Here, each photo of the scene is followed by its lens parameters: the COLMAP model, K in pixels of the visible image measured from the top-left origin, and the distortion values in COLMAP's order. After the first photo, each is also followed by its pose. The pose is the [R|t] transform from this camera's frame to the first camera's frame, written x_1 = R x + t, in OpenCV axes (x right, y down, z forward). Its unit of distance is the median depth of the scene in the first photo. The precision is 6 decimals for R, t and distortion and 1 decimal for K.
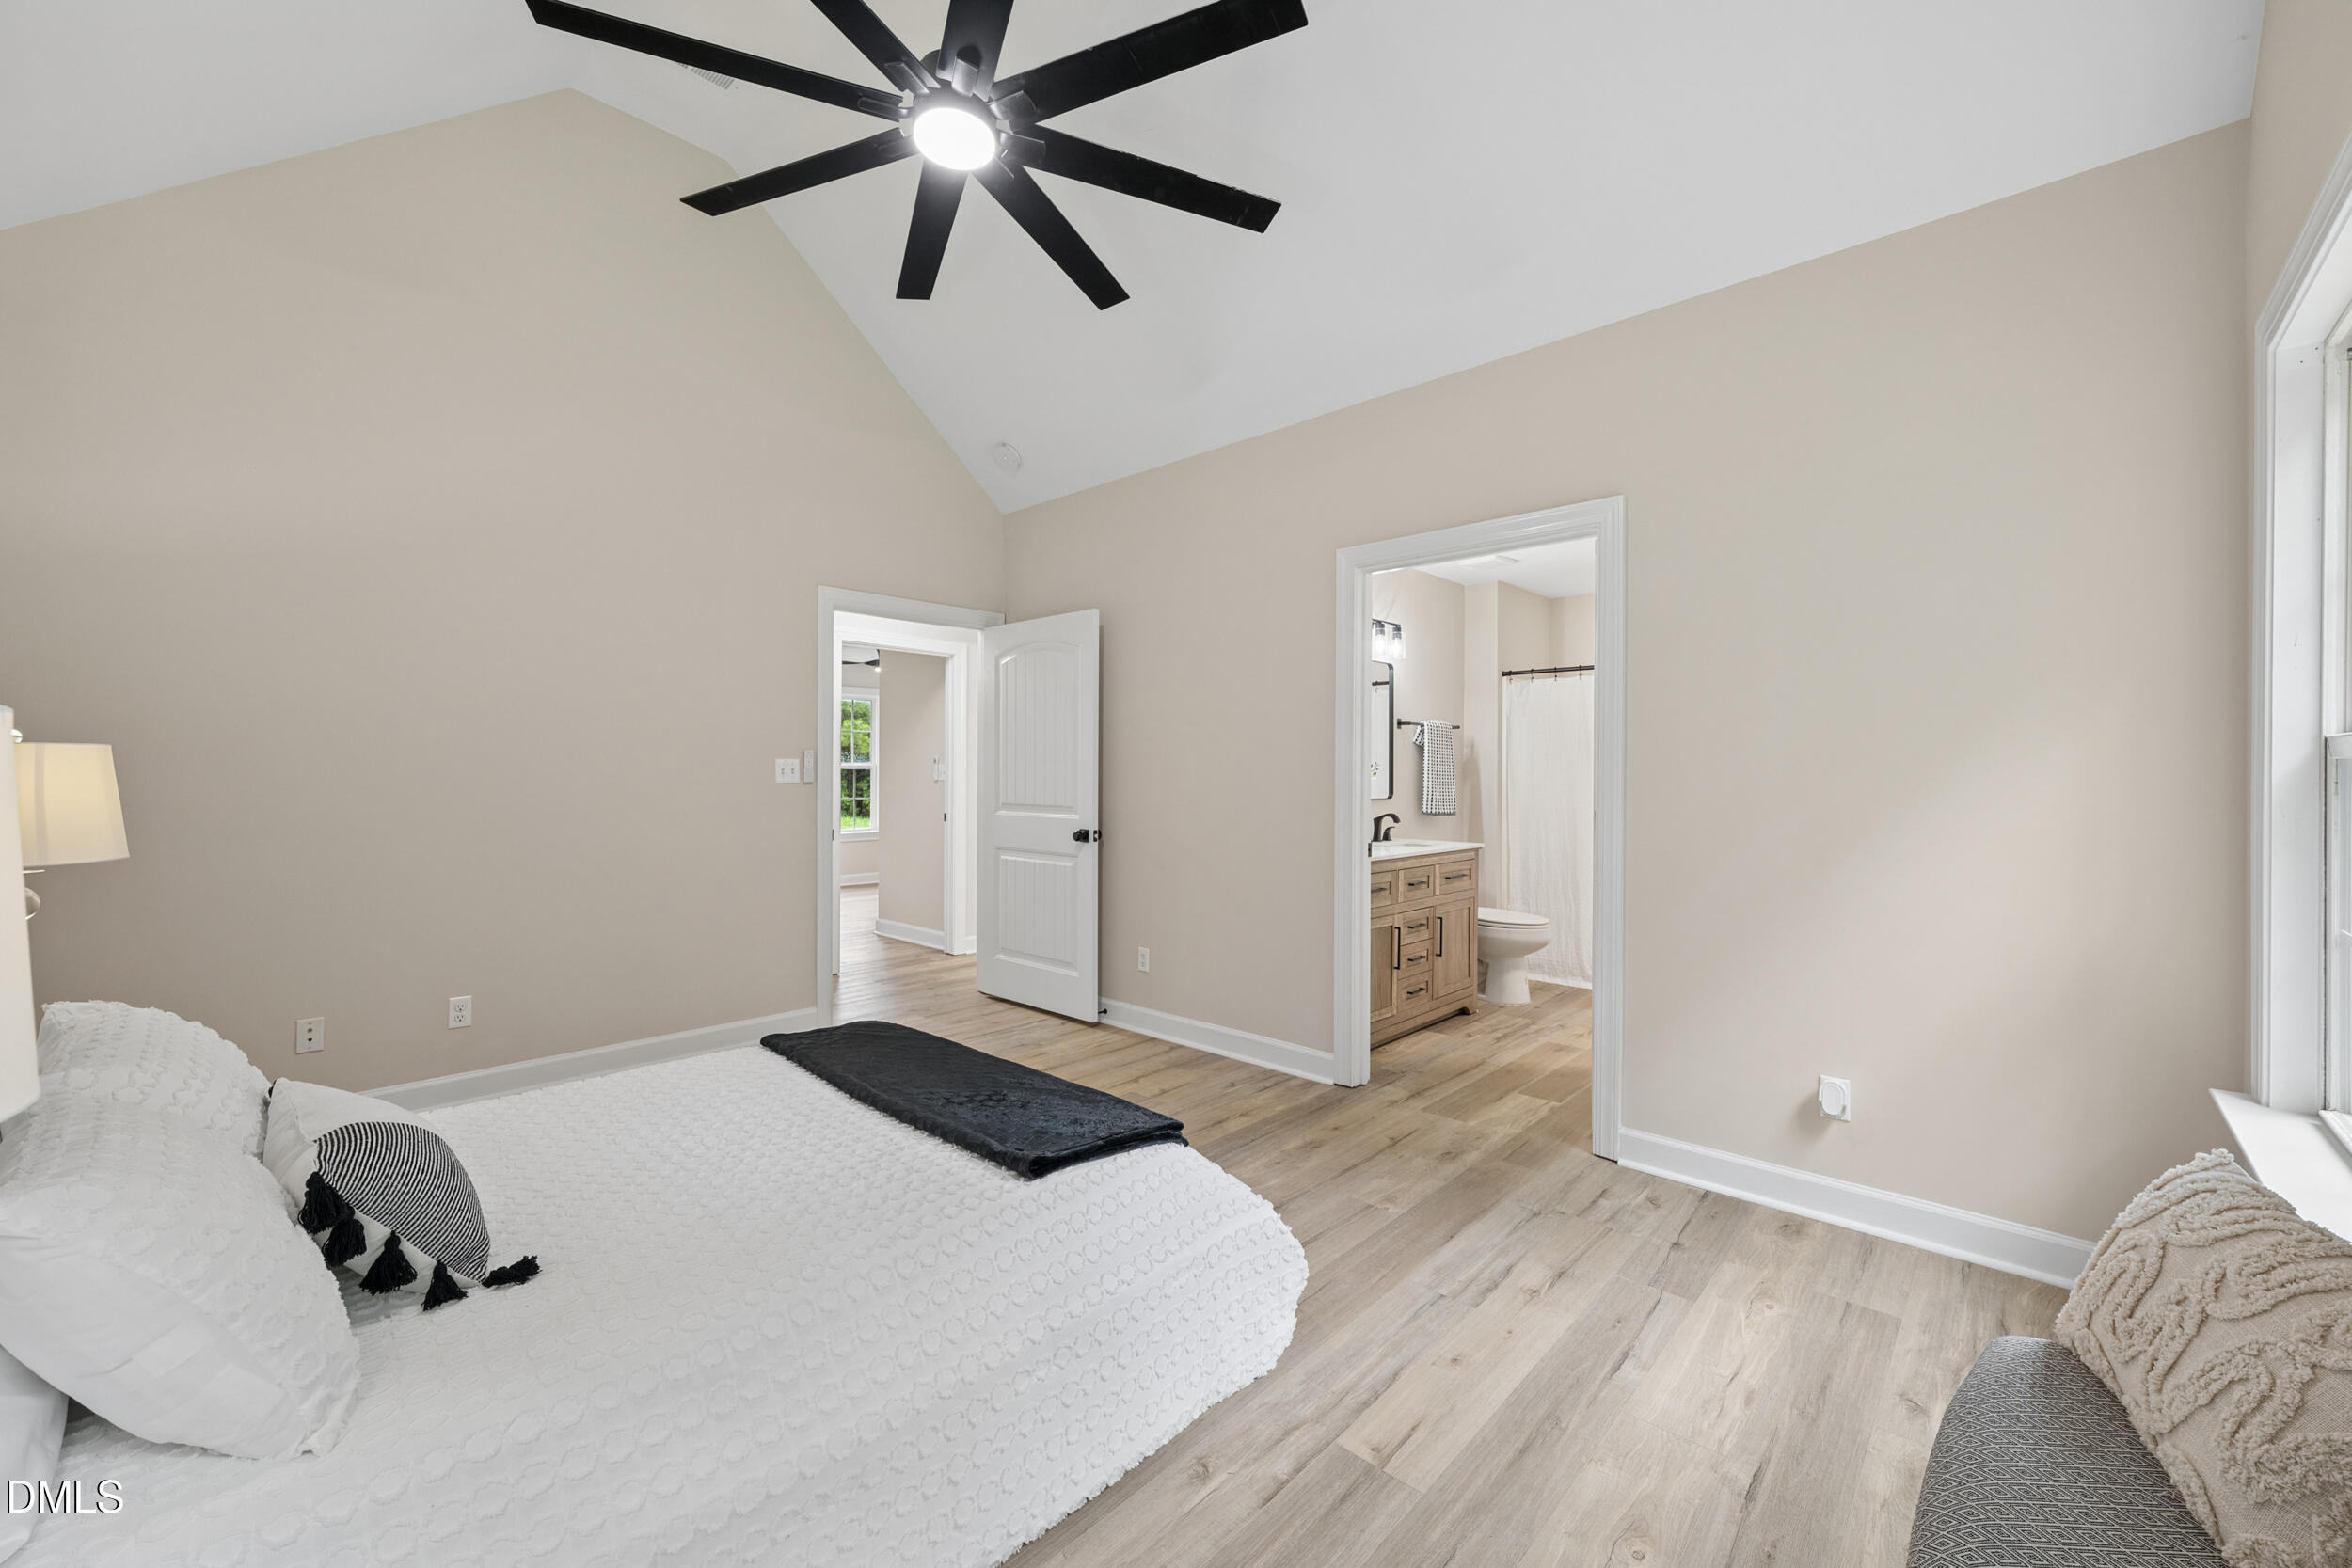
lens RADIAL K [[931.9, 0, 1171.6], [0, 931.9, 786.7], [0, 0, 1]] dist [0.002300, -0.000040]
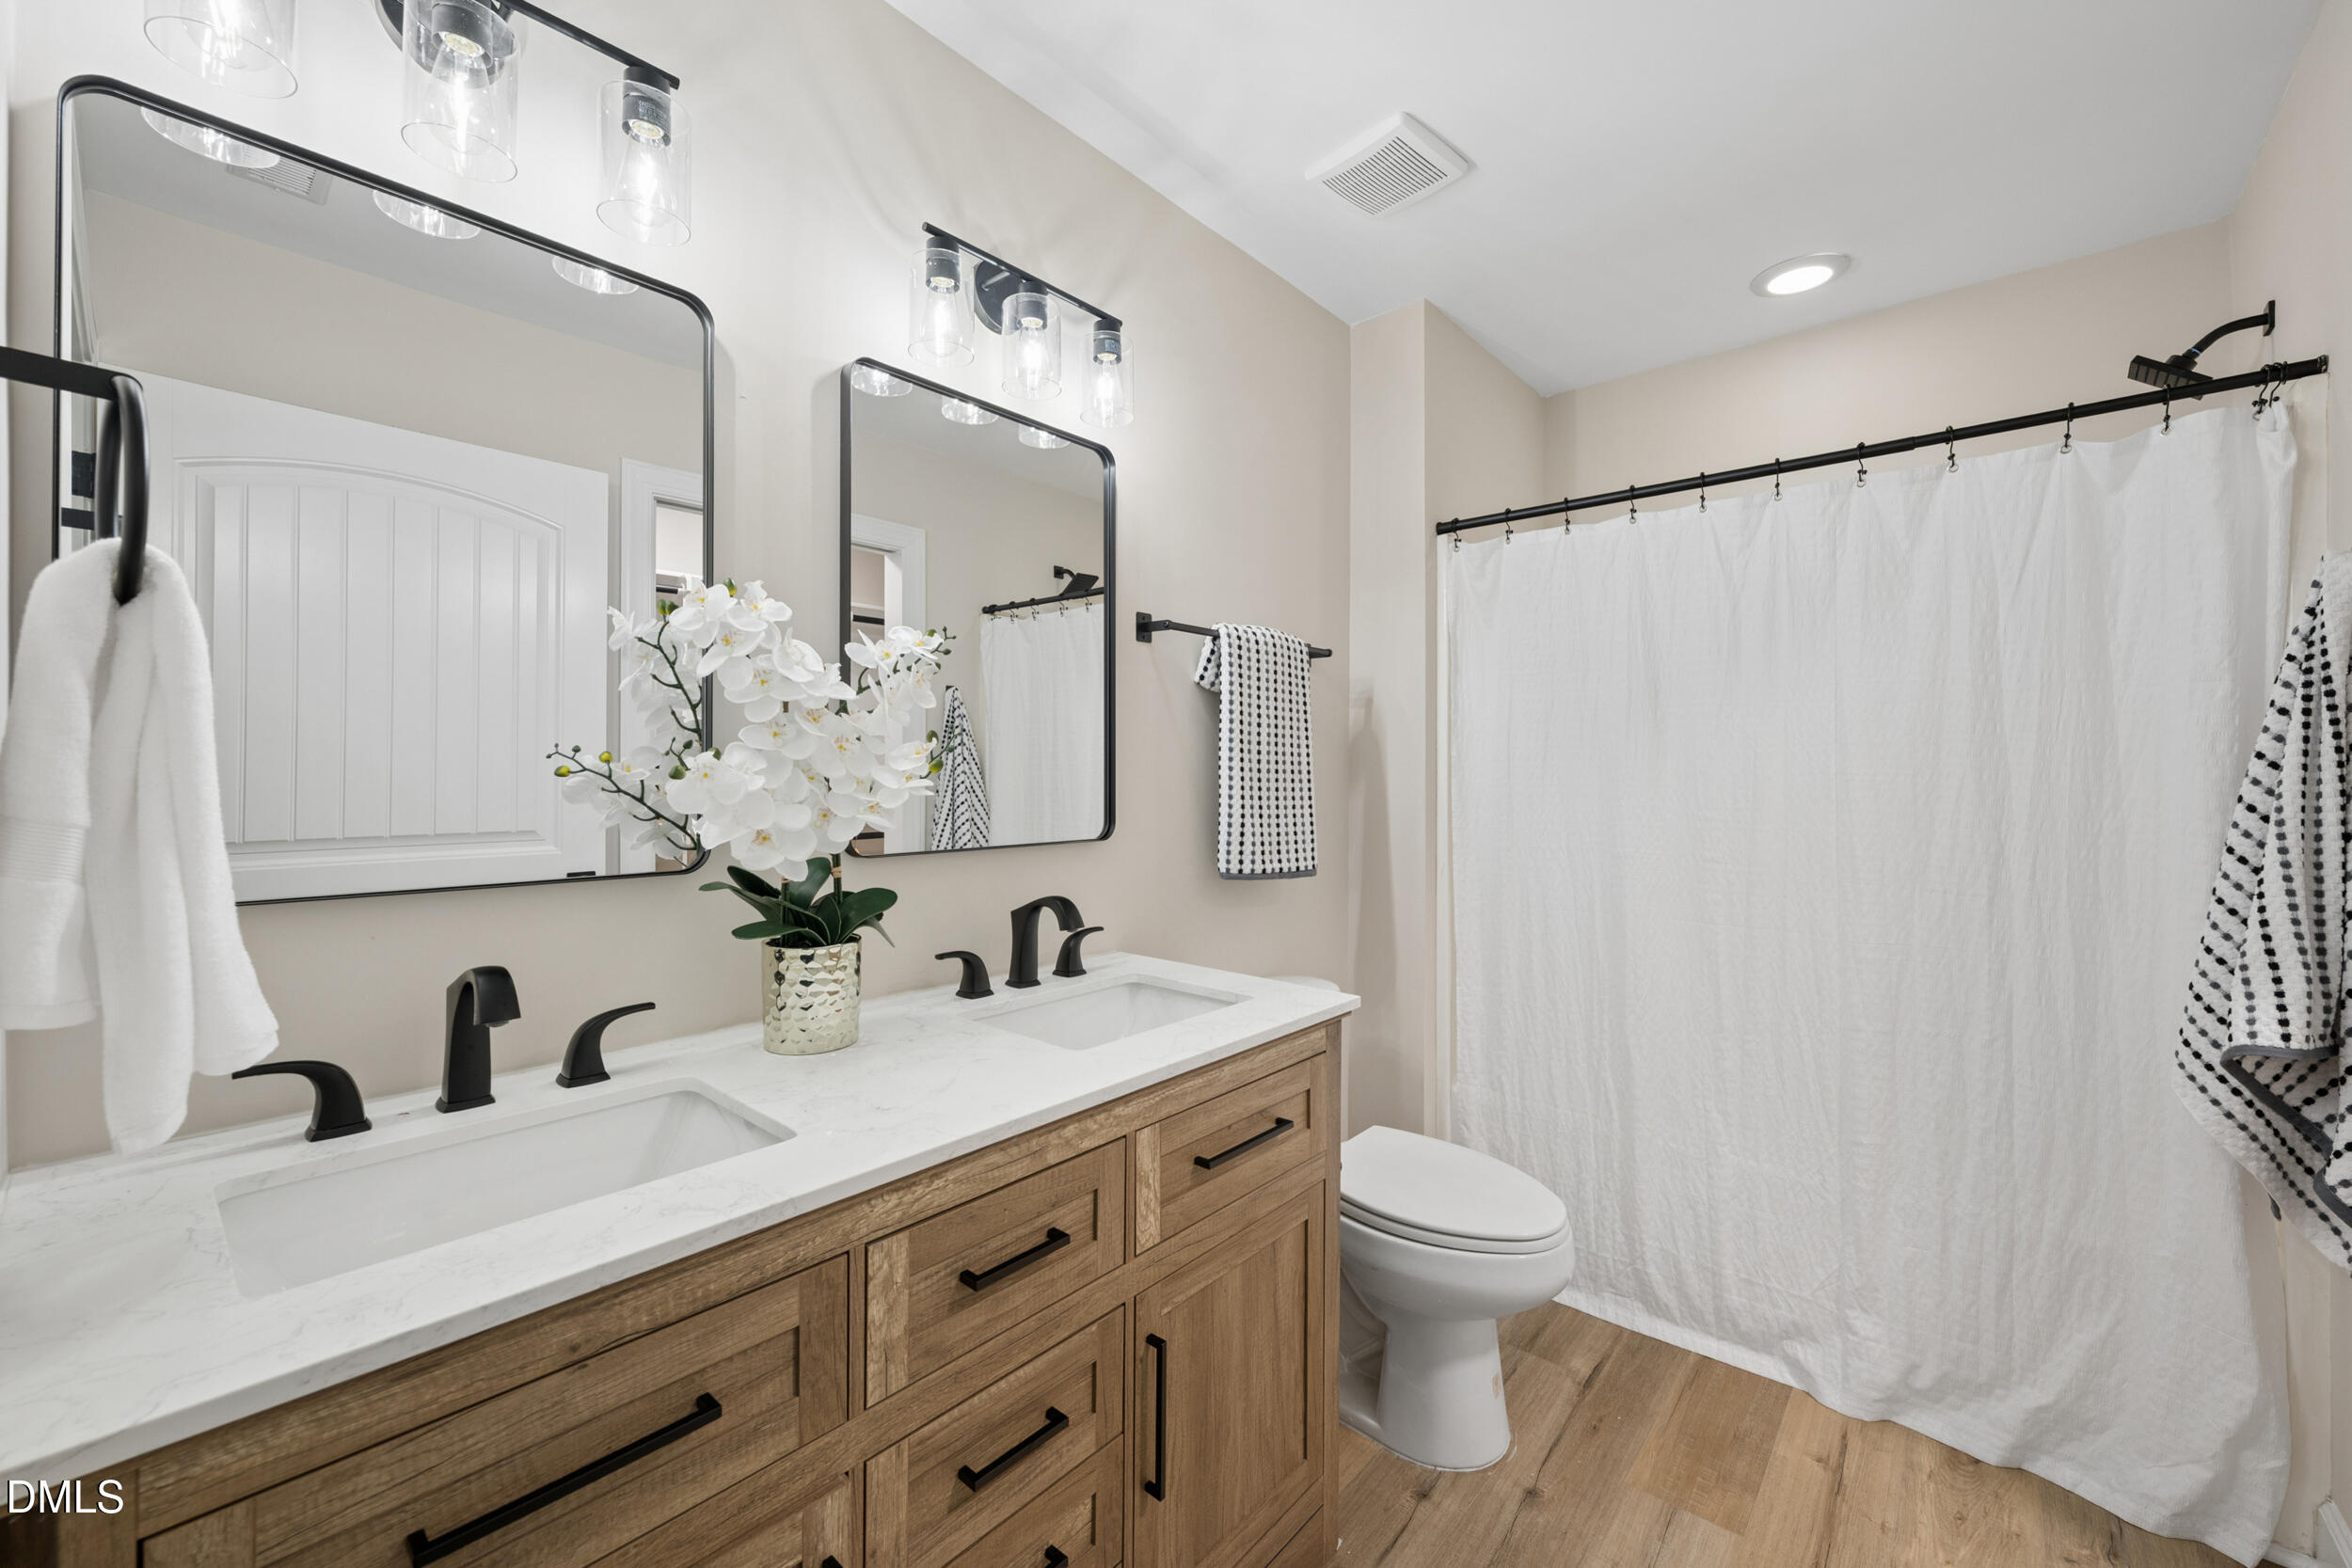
lens RADIAL K [[931.9, 0, 1174.4], [0, 931.9, 783.7], [0, 0, 1]] dist [0.002300, -0.000040]
pose [[0.999409, -0.004563, 0.034067, 0.242907], [0.004666, 0.999985, -0.002947, -0.006598], [-0.034053, 0.003105, 0.999415, 0.641012]]
